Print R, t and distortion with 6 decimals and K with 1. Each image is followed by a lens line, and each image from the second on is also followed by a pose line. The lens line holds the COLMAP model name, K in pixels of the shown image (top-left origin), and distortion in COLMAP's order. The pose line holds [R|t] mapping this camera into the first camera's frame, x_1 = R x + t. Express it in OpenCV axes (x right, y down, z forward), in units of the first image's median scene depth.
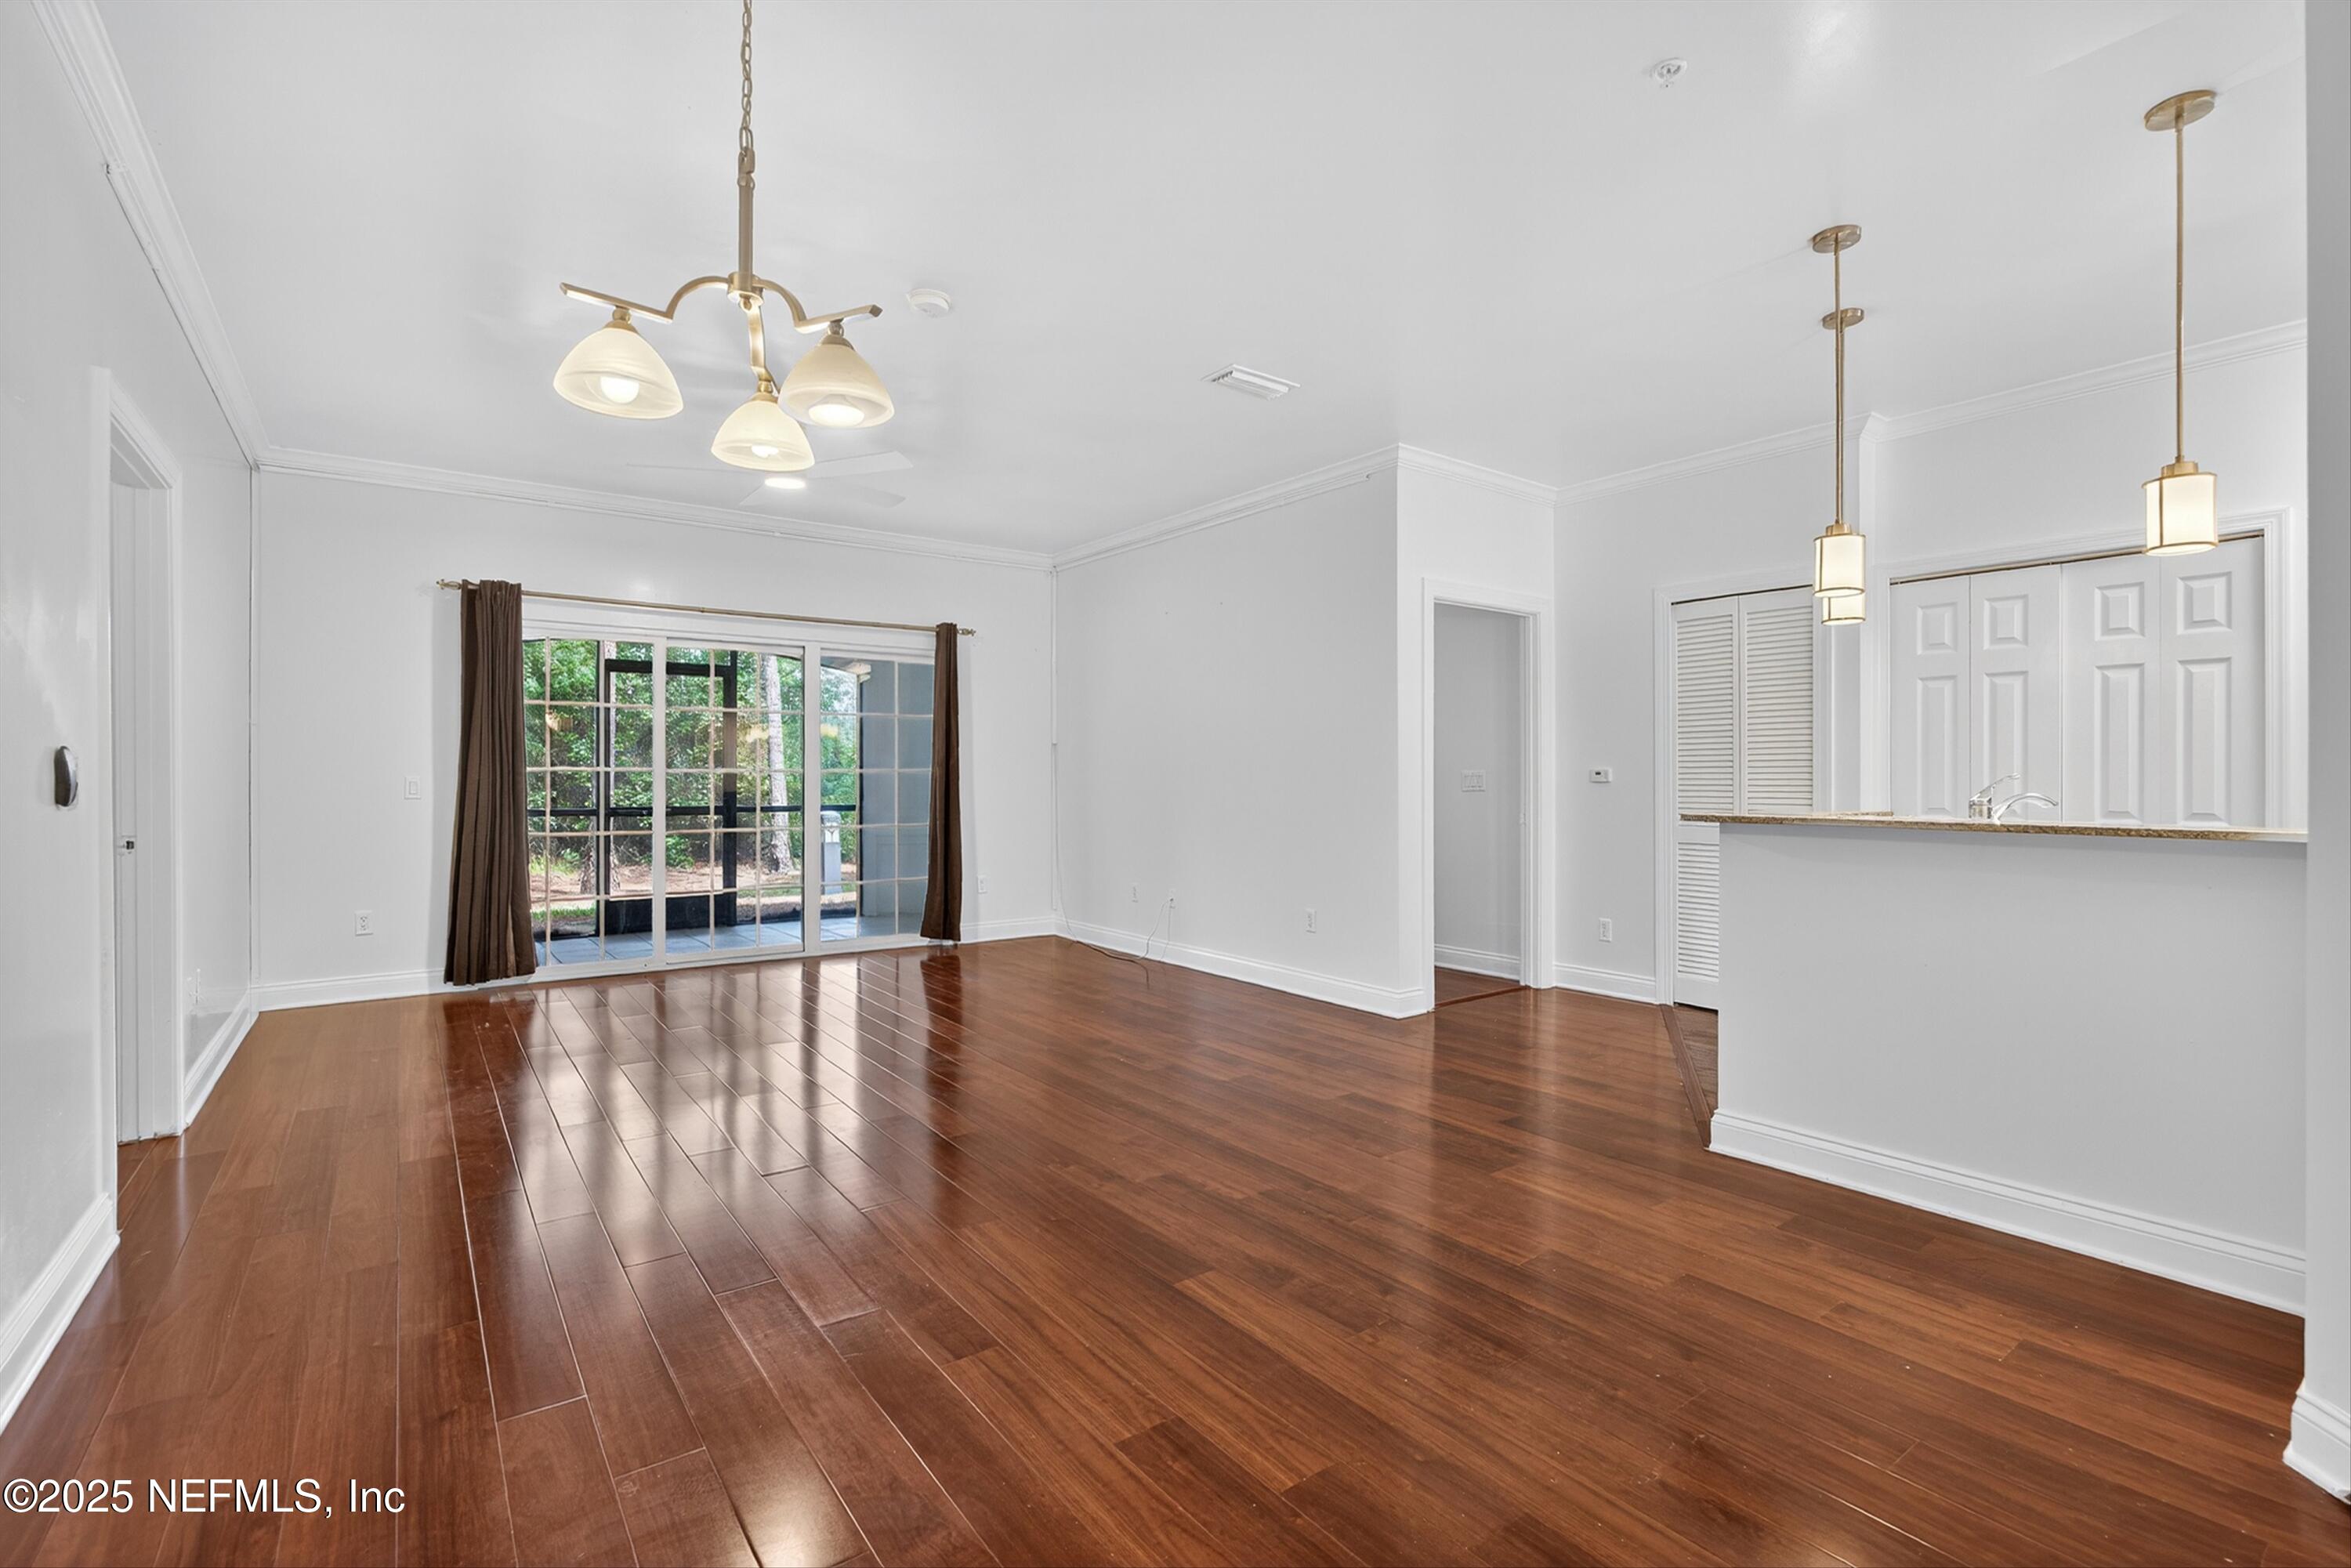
lens RADIAL K [[1048.4, 0, 1173.1], [0, 1048.4, 783.6], [0, 0, 1]] dist [-0.014284, 0.004179]
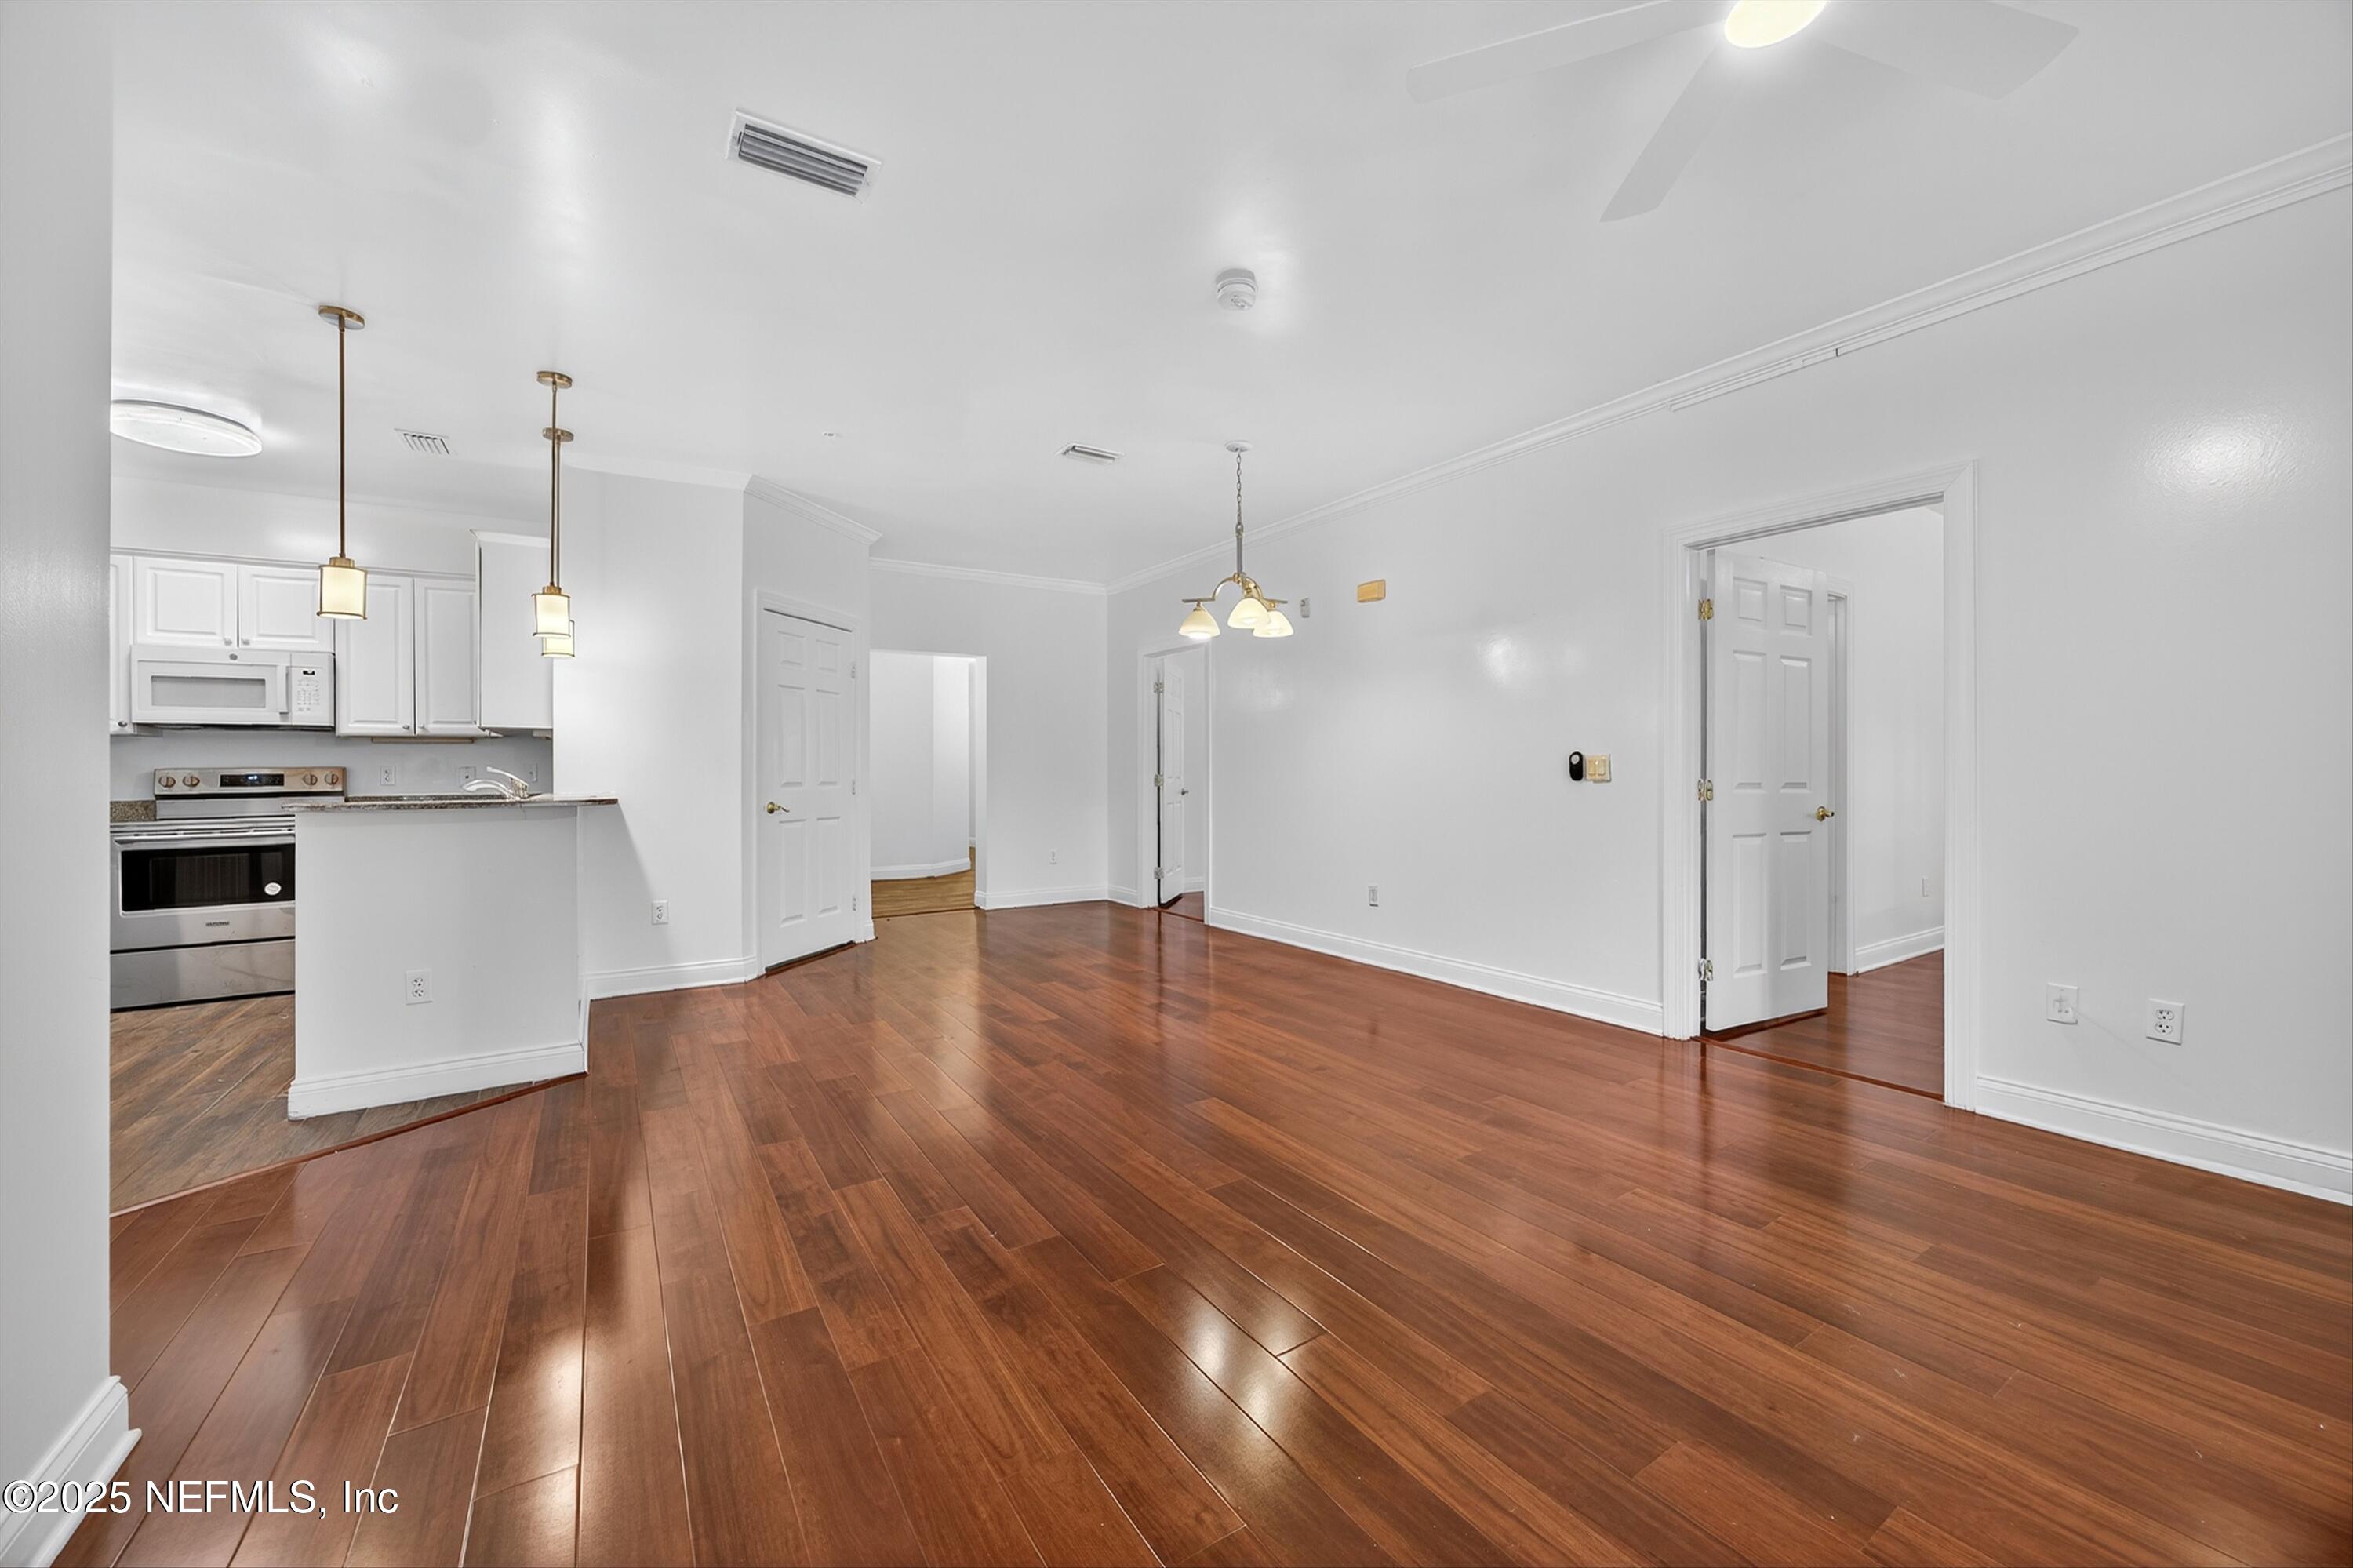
lens RADIAL K [[904.1, 0, 1186.6], [0, 904.1, 771.0], [0, 0, 1]] dist [-0.024539, 0.007199]
pose [[-0.998407, 0.003040, 0.056341, -0.189974], [0.003394, 0.999975, 0.006196, -0.006021], [-0.056321, 0.006378, -0.998392, 1.508089]]
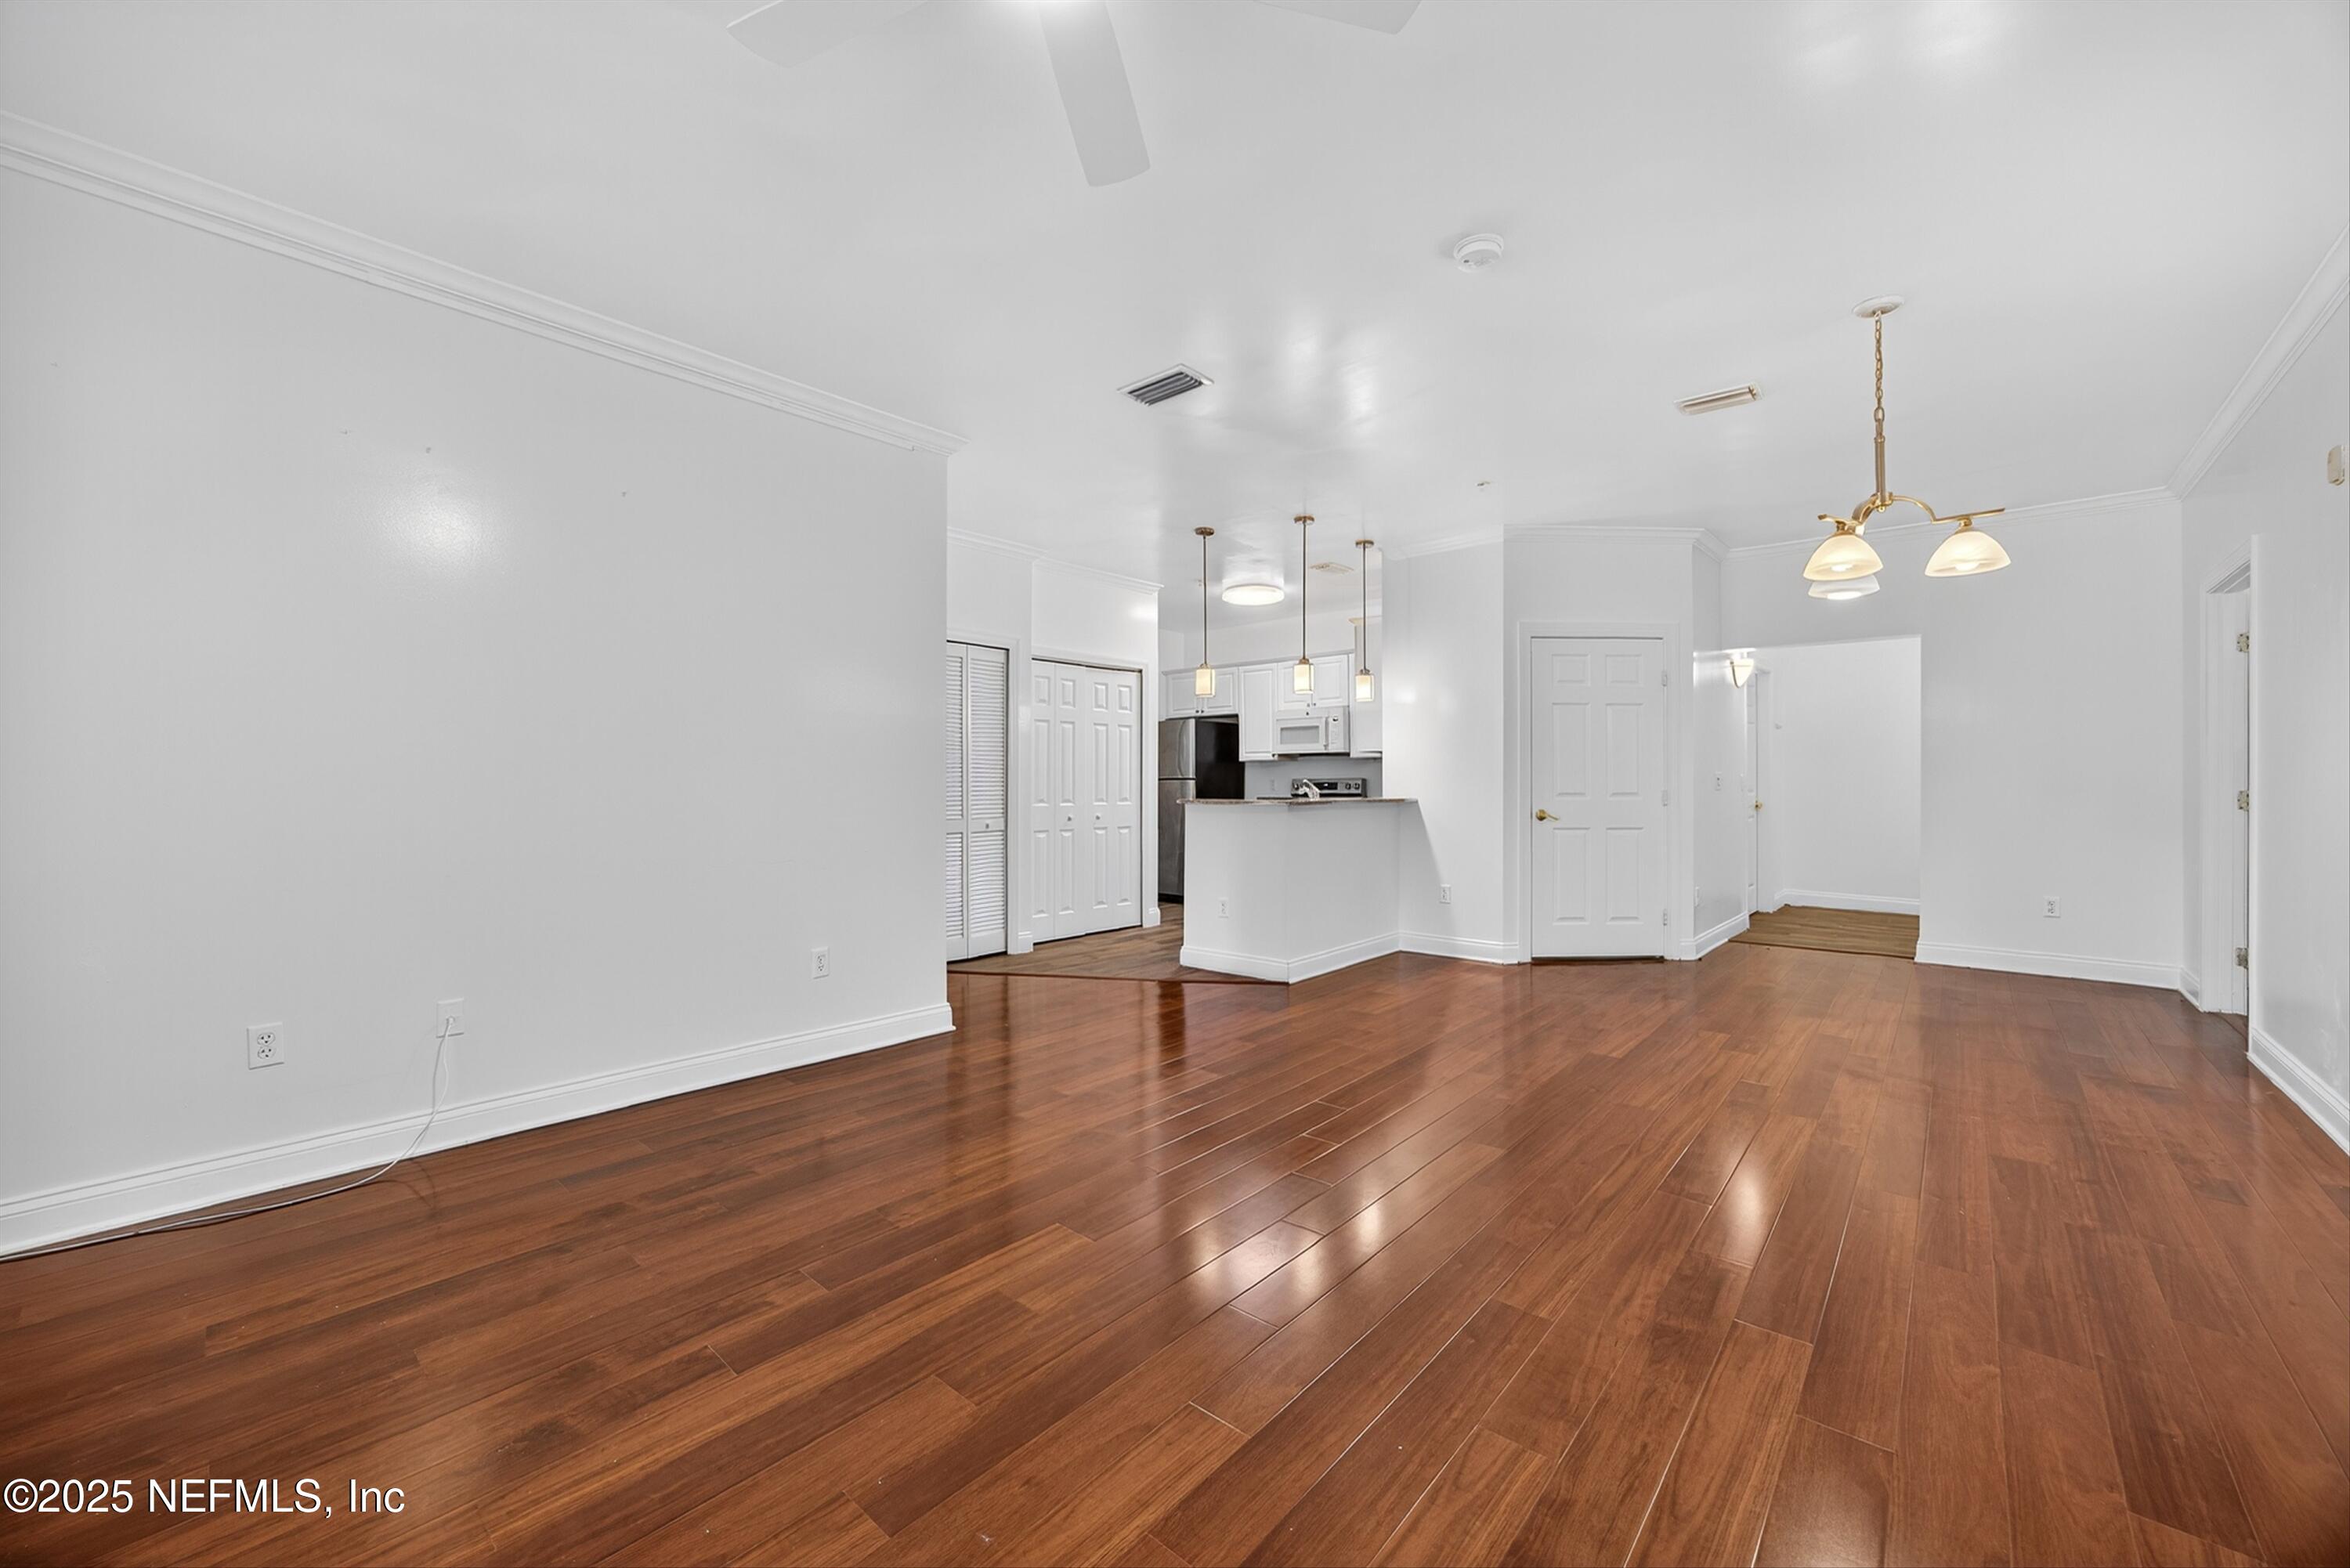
lens RADIAL K [[902.9, 0, 1183.0], [0, 902.9, 775.2], [0, 0, 1]] dist [-0.024539, 0.007199]
pose [[-0.216029, 0.005834, 0.976370, -0.753255], [0.004676, 0.999977, -0.004940, -0.006320], [-0.976376, 0.003498, -0.216051, 1.145757]]
